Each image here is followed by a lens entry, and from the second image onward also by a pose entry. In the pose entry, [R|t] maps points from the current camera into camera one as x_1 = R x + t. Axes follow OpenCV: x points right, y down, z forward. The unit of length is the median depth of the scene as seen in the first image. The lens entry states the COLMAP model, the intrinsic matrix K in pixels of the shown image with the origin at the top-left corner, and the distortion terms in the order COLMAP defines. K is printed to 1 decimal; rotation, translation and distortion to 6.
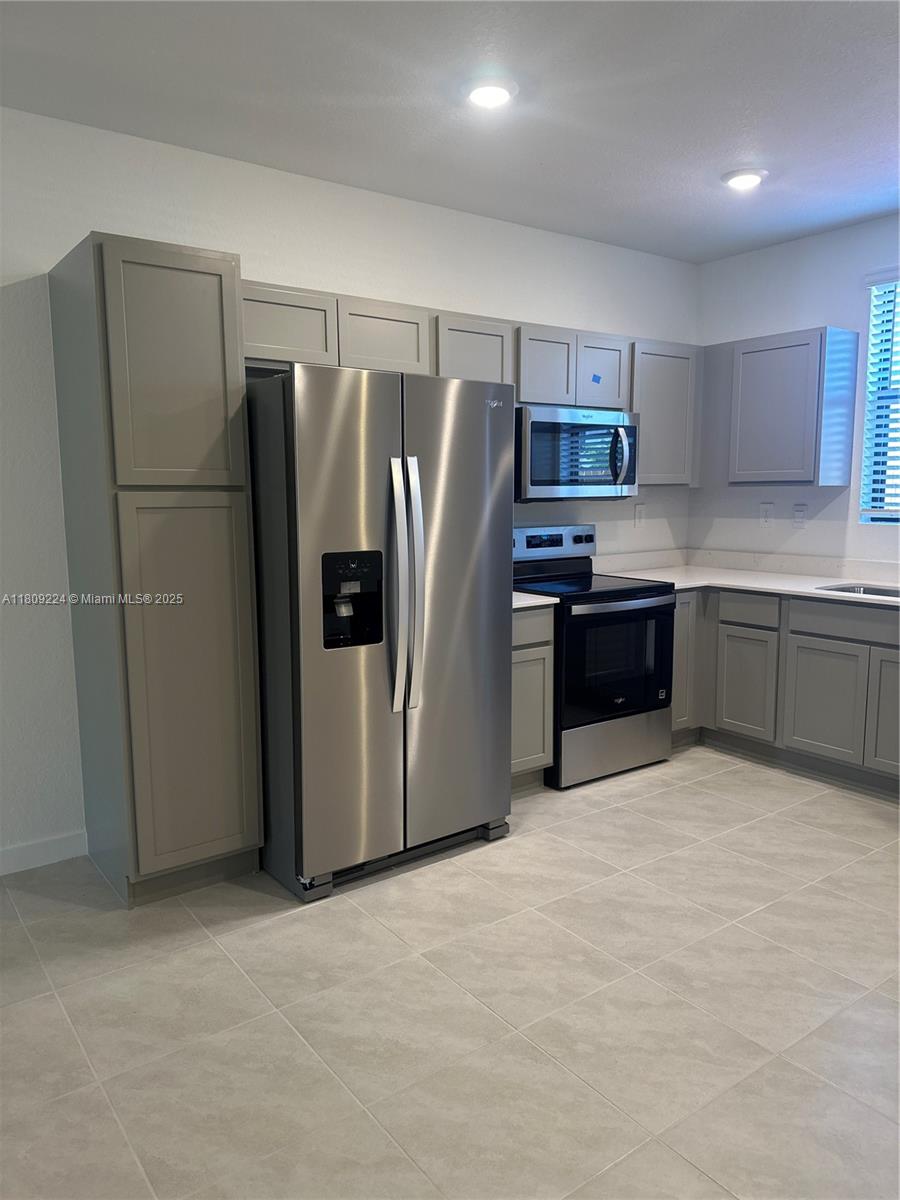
lens RADIAL K [[844.6, 0, 451.6], [0, 844.6, 608.4], [0, 0, 1]] dist [0.072197, -0.143706]
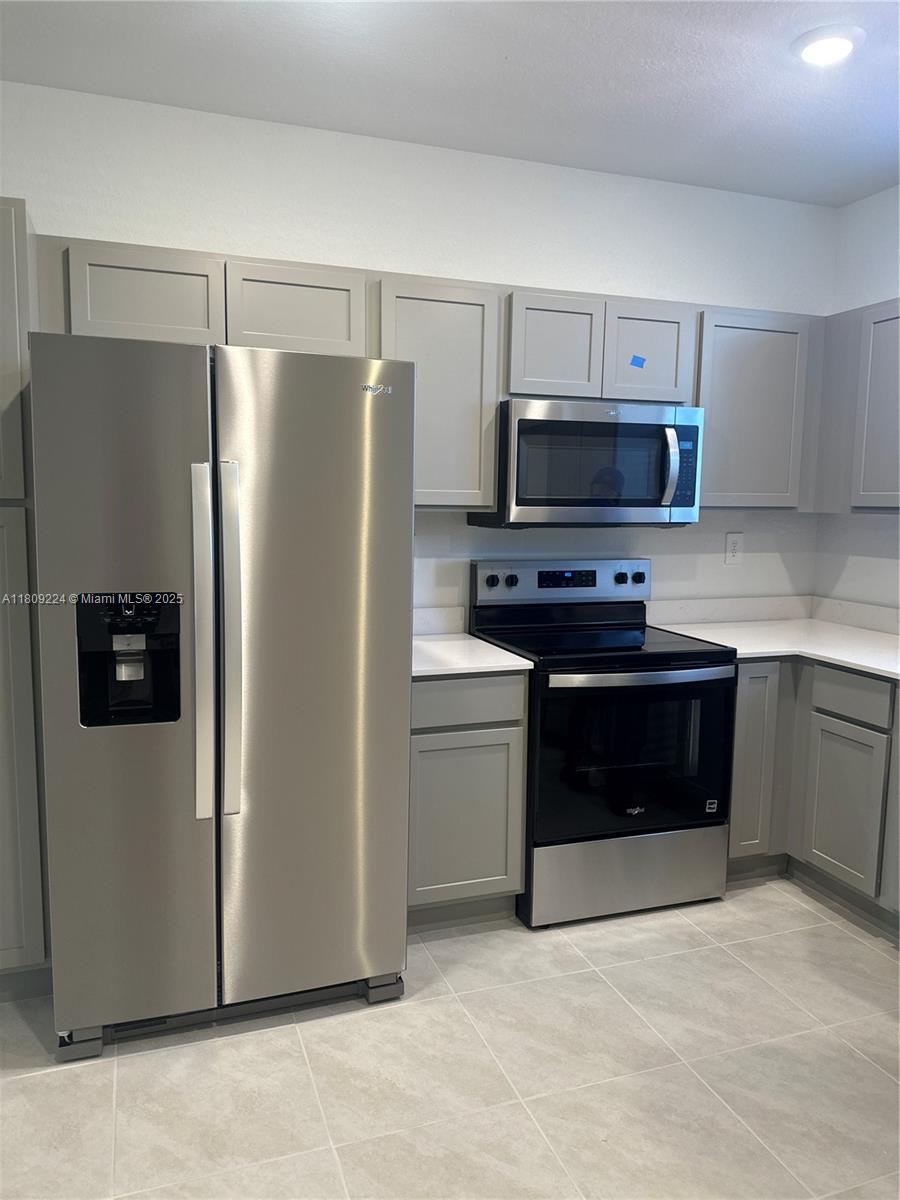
lens RADIAL K [[861.3, 0, 450.3], [0, 861.3, 595.1], [0, 0, 1]] dist [0.005102, -0.024830]
pose [[0.956865, 0.053008, -0.285655, 0.245503], [-0.061392, 0.997904, -0.020468, -0.046539], [0.283971, 0.037122, 0.958114, 0.260783]]
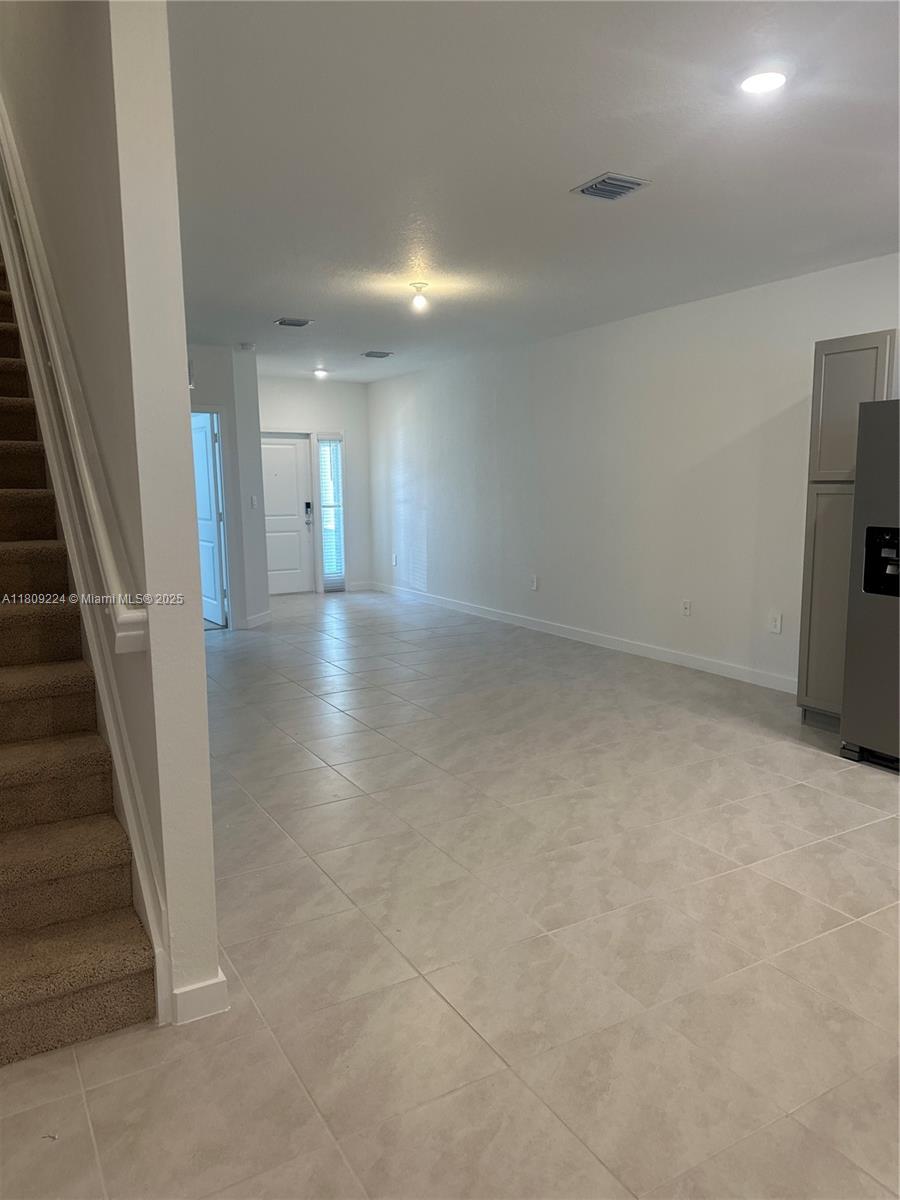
lens RADIAL K [[844.6, 0, 451.6], [0, 844.6, 608.4], [0, 0, 1]] dist [0.072197, -0.143706]
pose [[-0.101513, 0.162483, -0.981476, 0.964097], [-0.134079, 0.975336, 0.175334, -0.060684], [0.985758, 0.149394, -0.077224, 0.280131]]
